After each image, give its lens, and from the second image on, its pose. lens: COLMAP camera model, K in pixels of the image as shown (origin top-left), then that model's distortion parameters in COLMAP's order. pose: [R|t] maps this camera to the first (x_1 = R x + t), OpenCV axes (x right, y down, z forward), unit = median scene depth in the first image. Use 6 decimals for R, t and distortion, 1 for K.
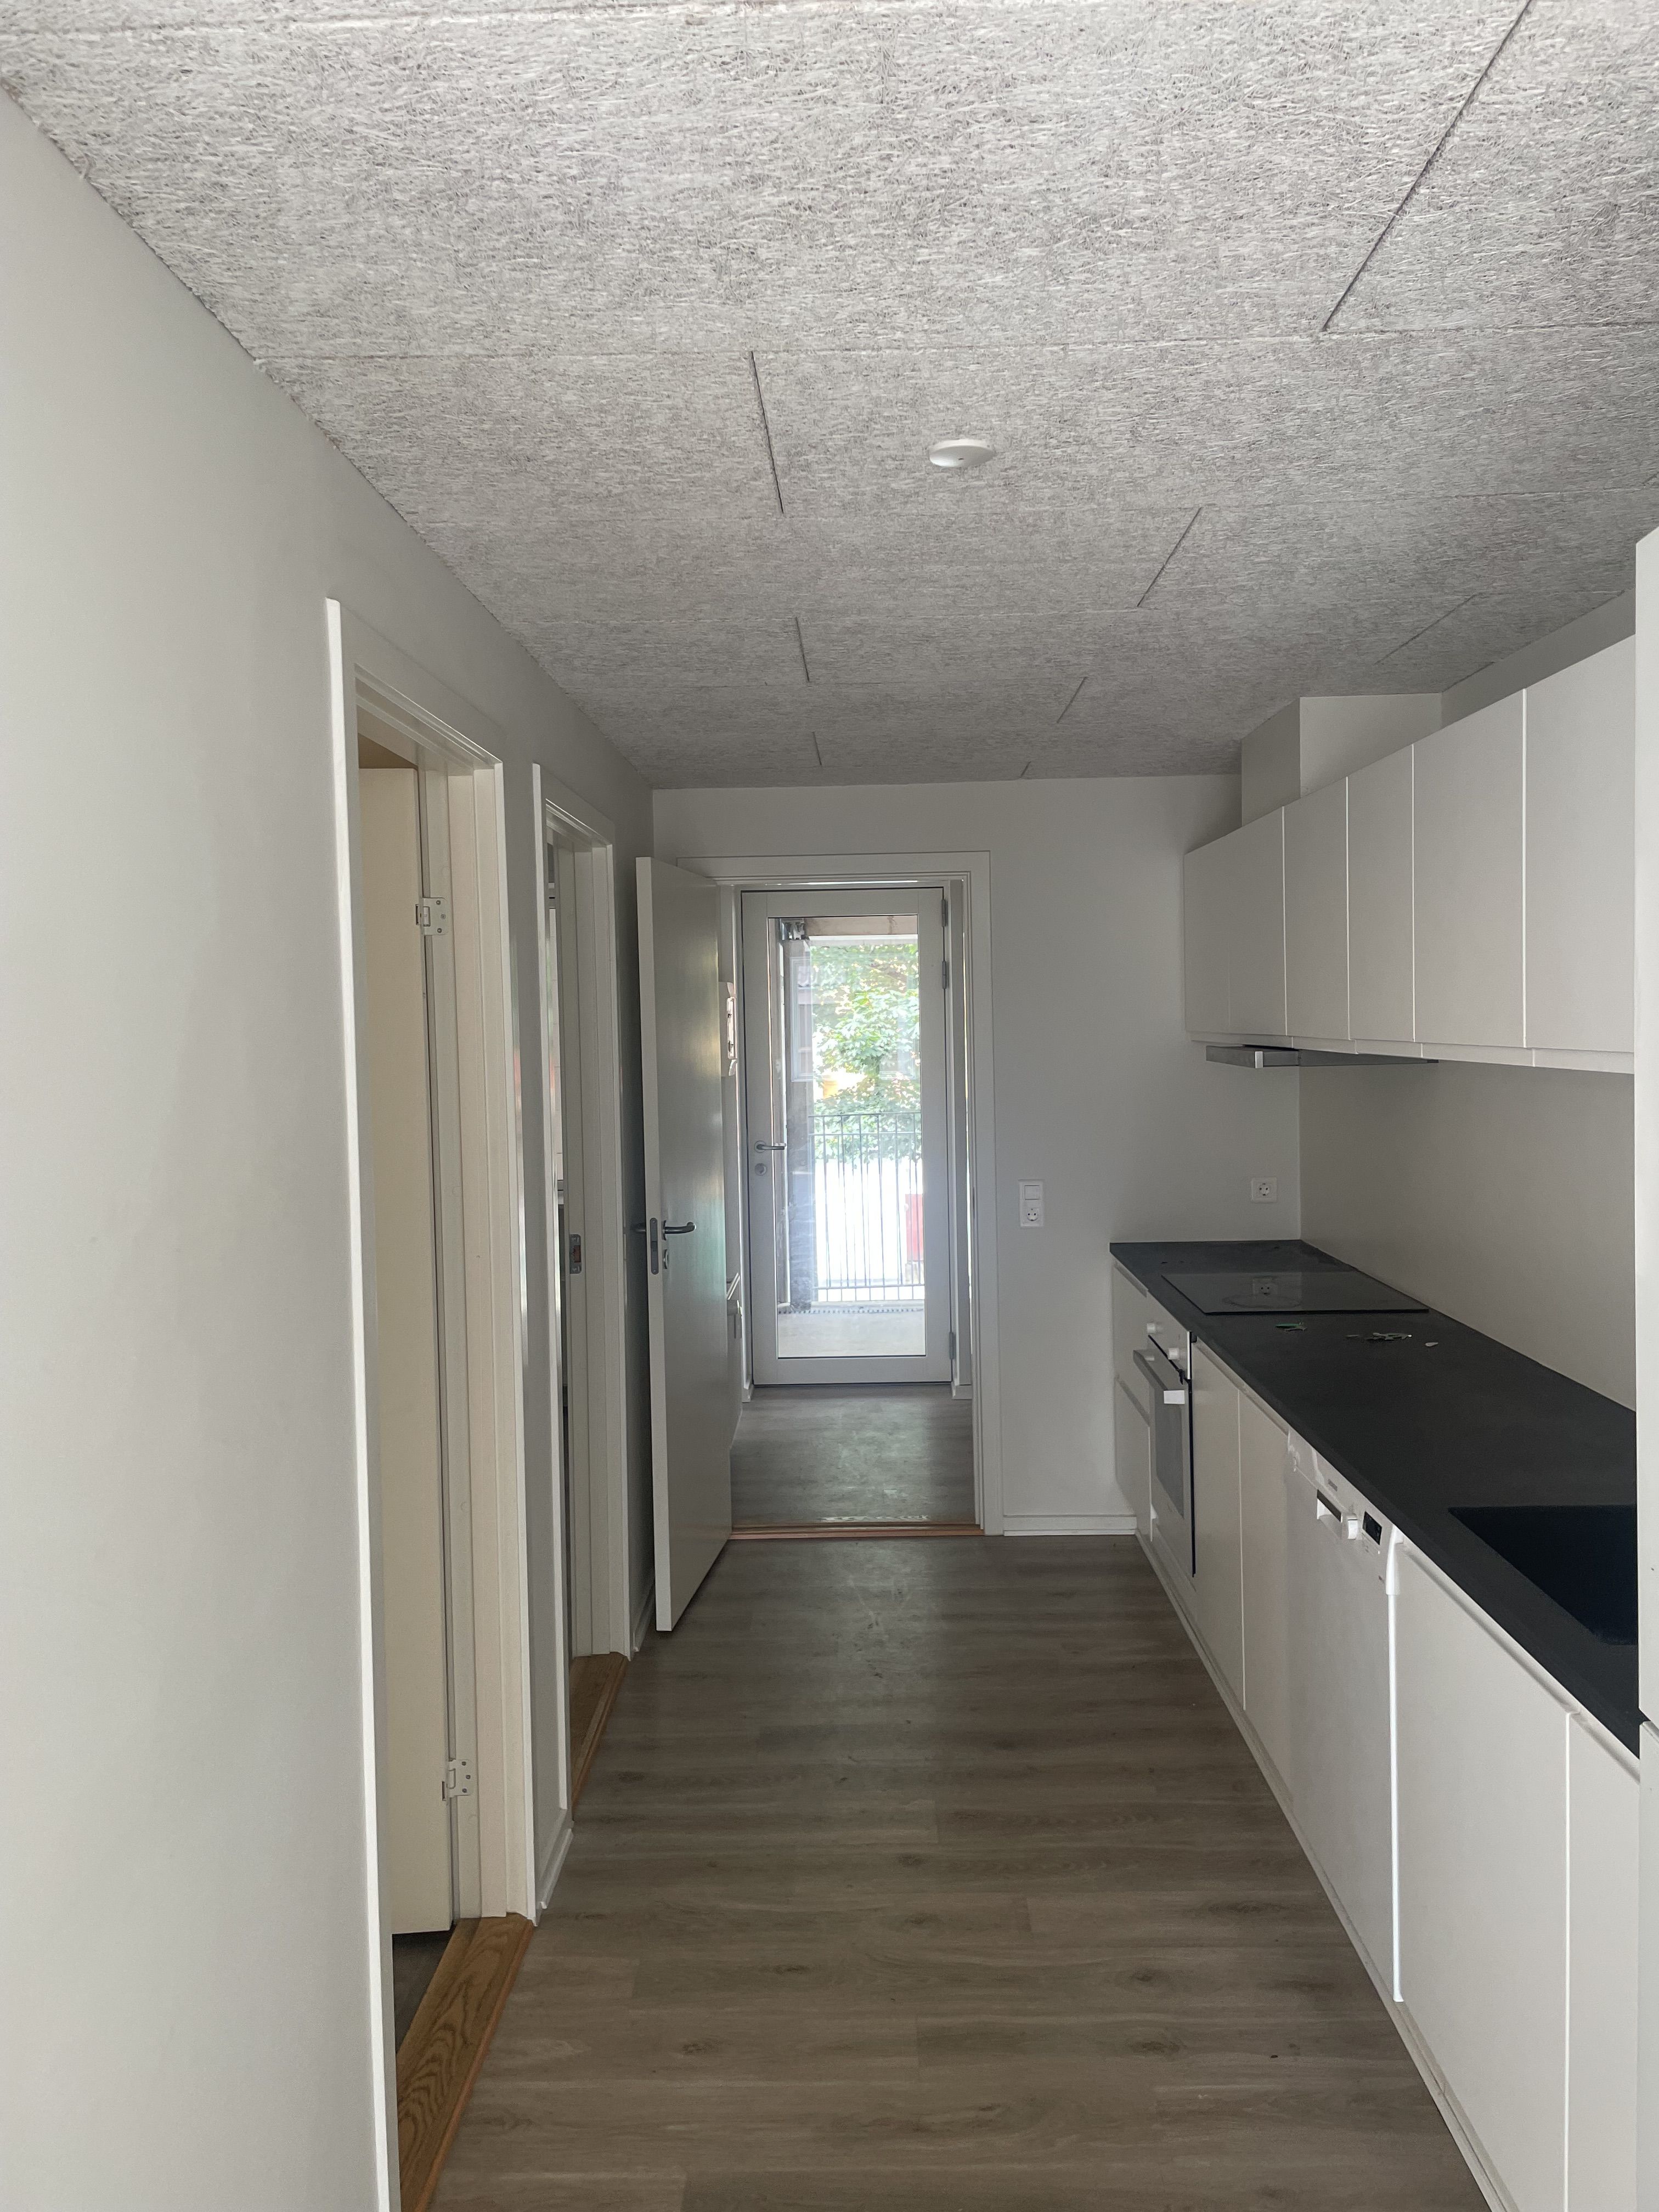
lens RADIAL K [[1685.9, 0, 809.2], [0, 1685.9, 1099.5], [0, 0, 1]] dist [0.077785, -0.104195]
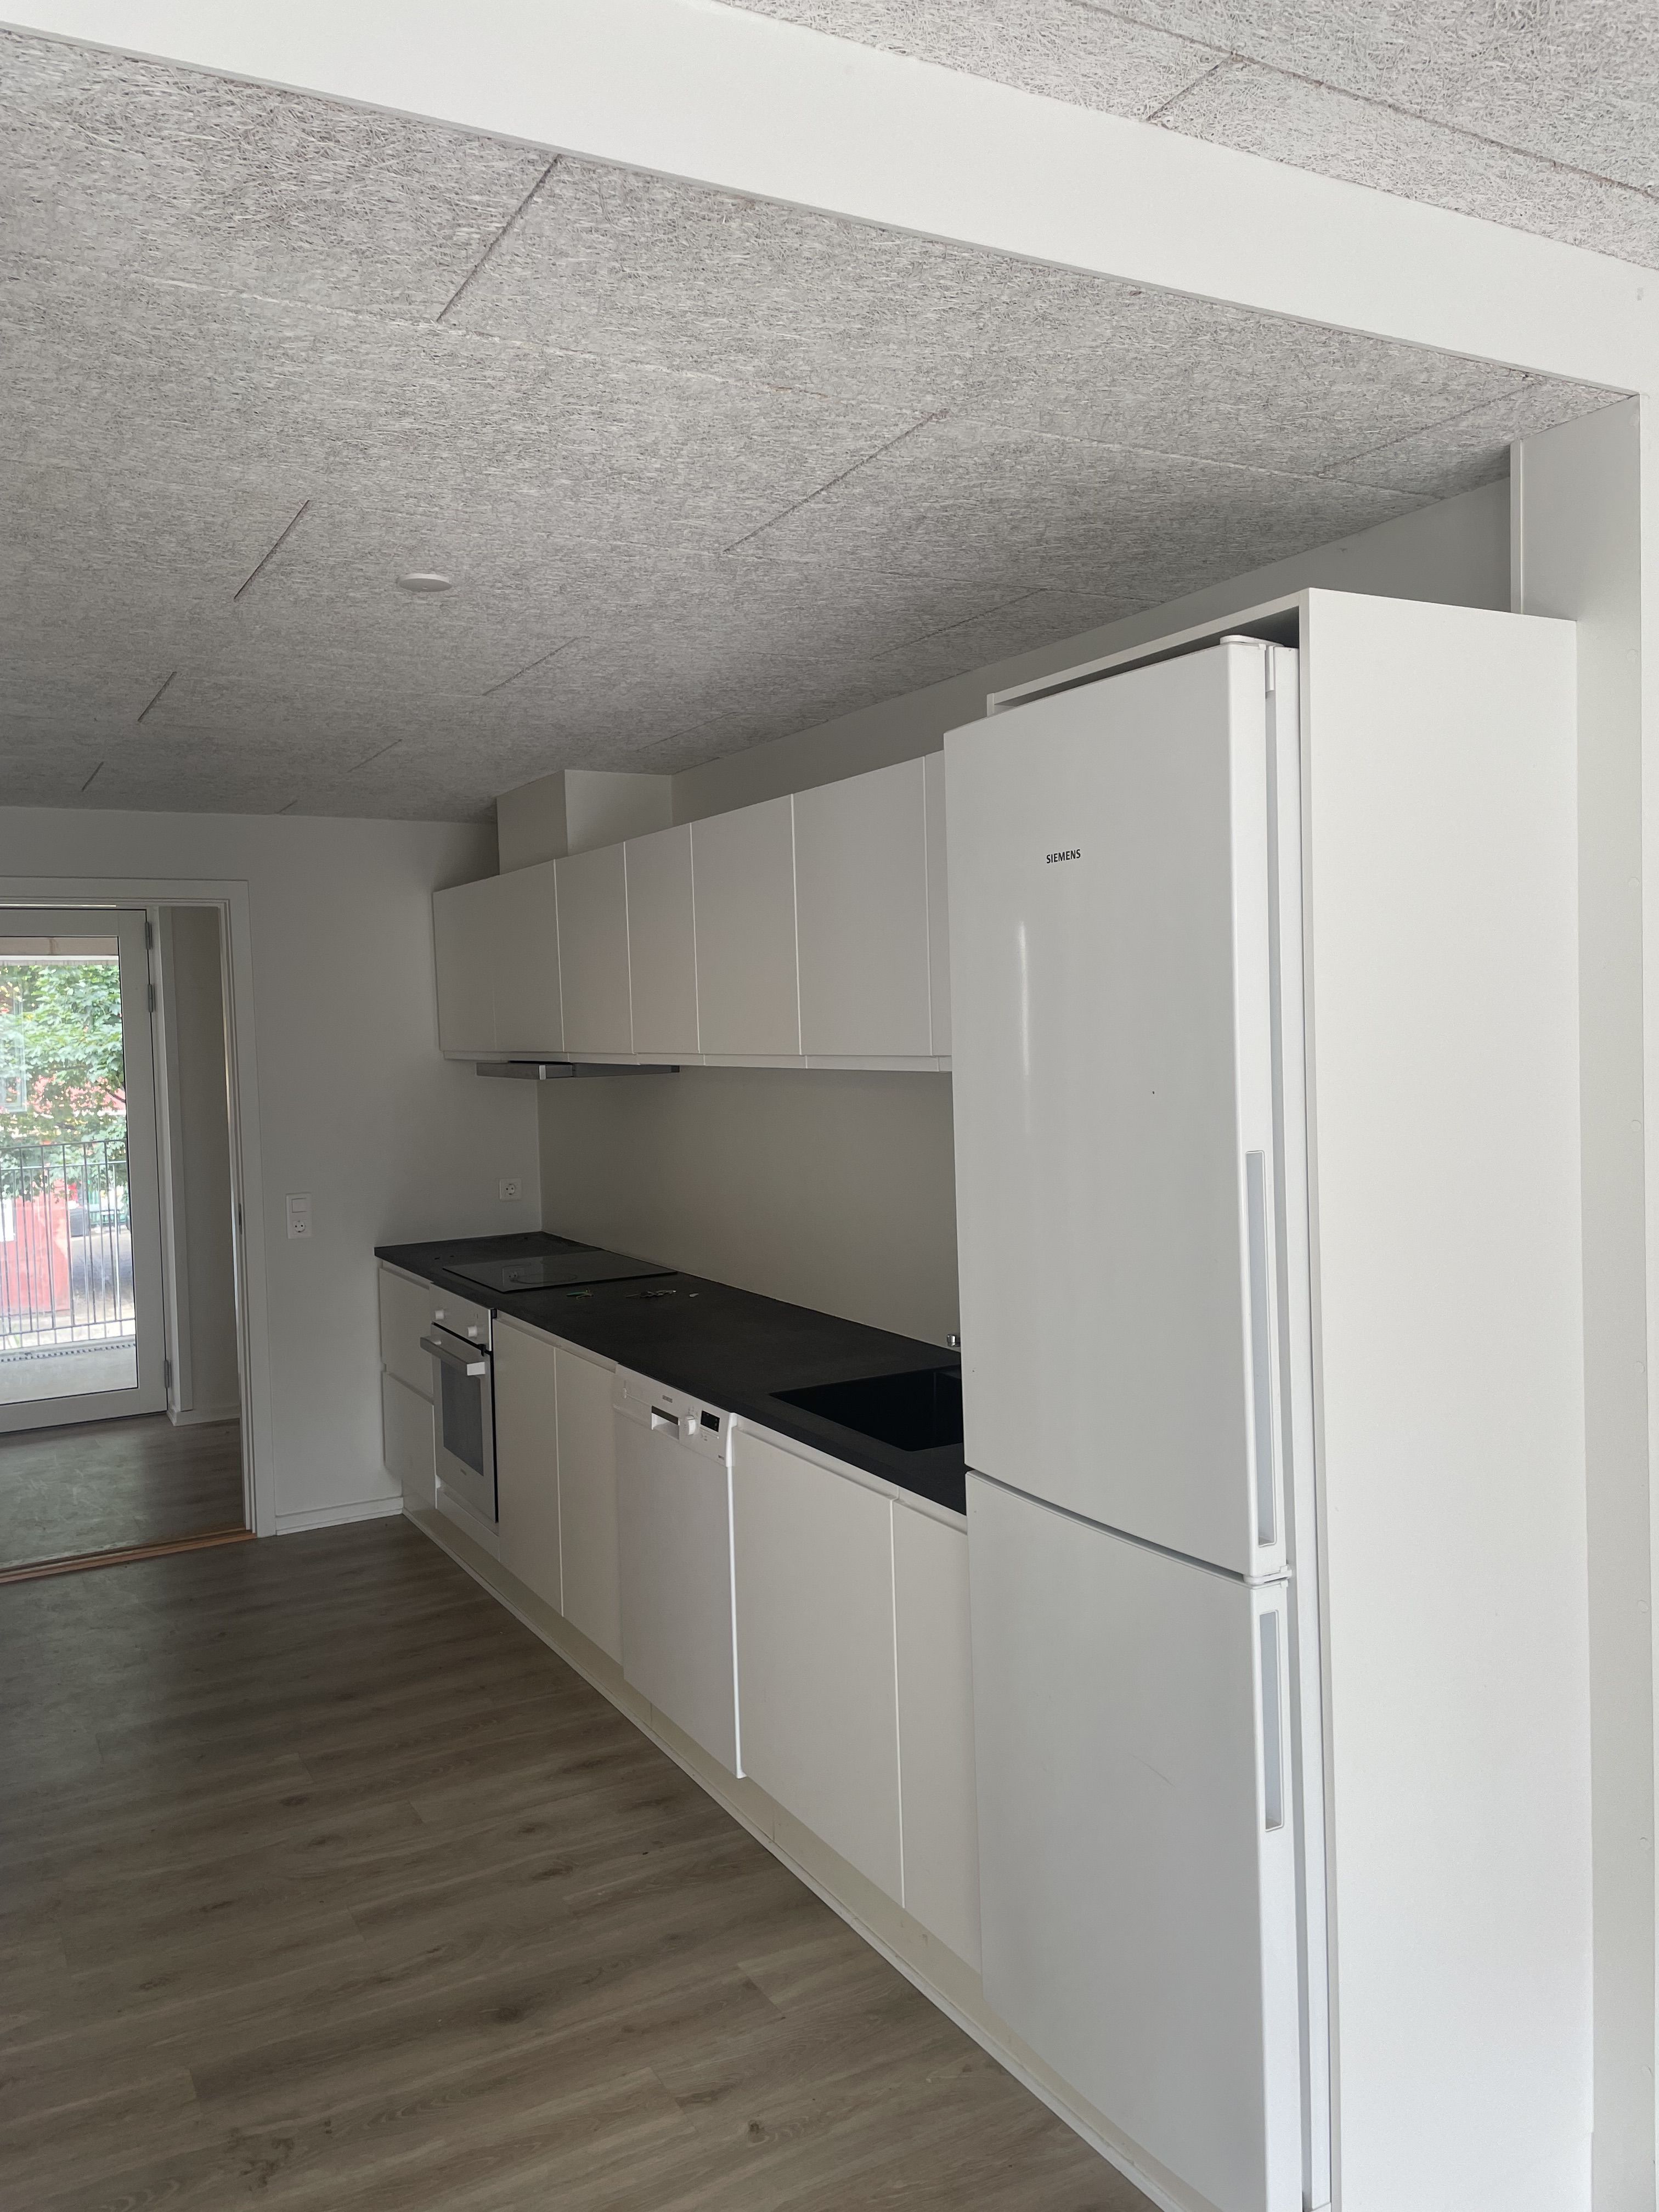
lens RADIAL K [[1685.9, 0, 816.9], [0, 1685.9, 1100.1], [0, 0, 1]] dist [0.077785, -0.104195]
pose [[0.866569, -0.027869, 0.498278, -0.212925], [0.035242, 0.999364, -0.005395, 0.011992], [-0.497811, 0.022235, 0.867000, -0.157459]]
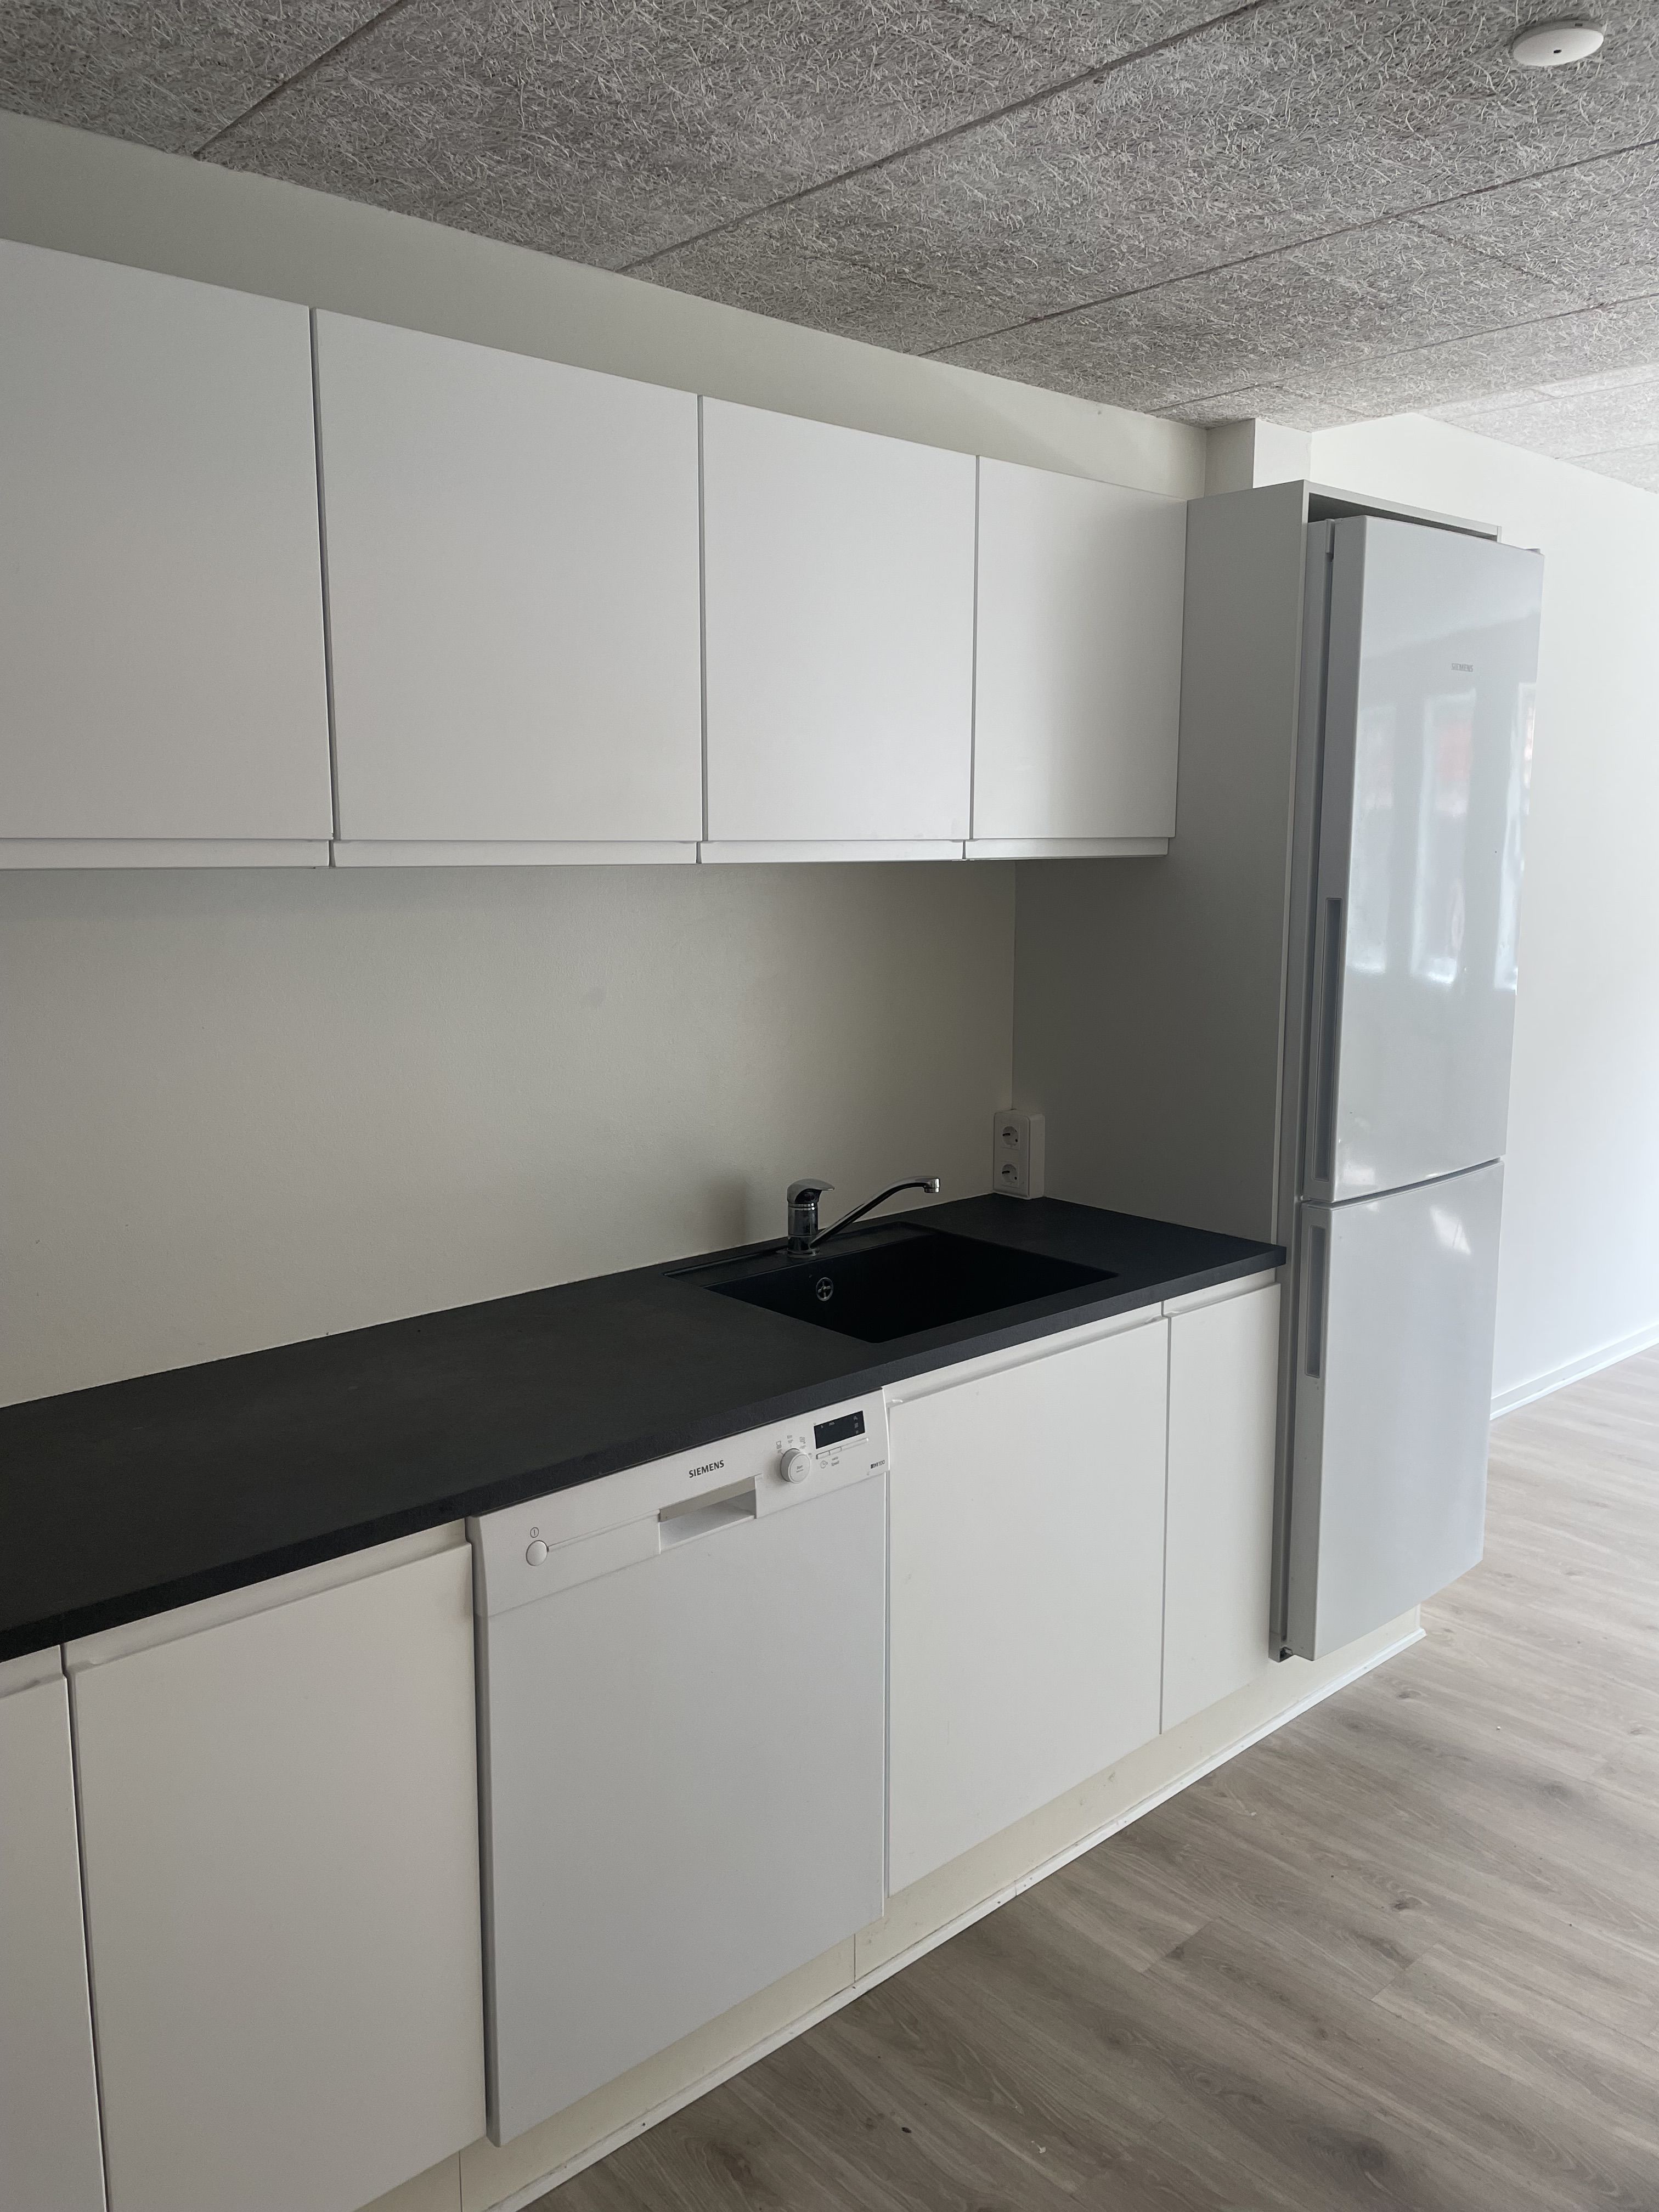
lens RADIAL K [[1685.9, 0, 815.7], [0, 1685.9, 1096.2], [0, 0, 1]] dist [0.077785, -0.104195]
pose [[-0.691042, -0.089445, 0.717259, -0.202766], [0.052729, 0.983432, 0.173439, -0.043195], [-0.720889, 0.157674, -0.674876, 1.361001]]
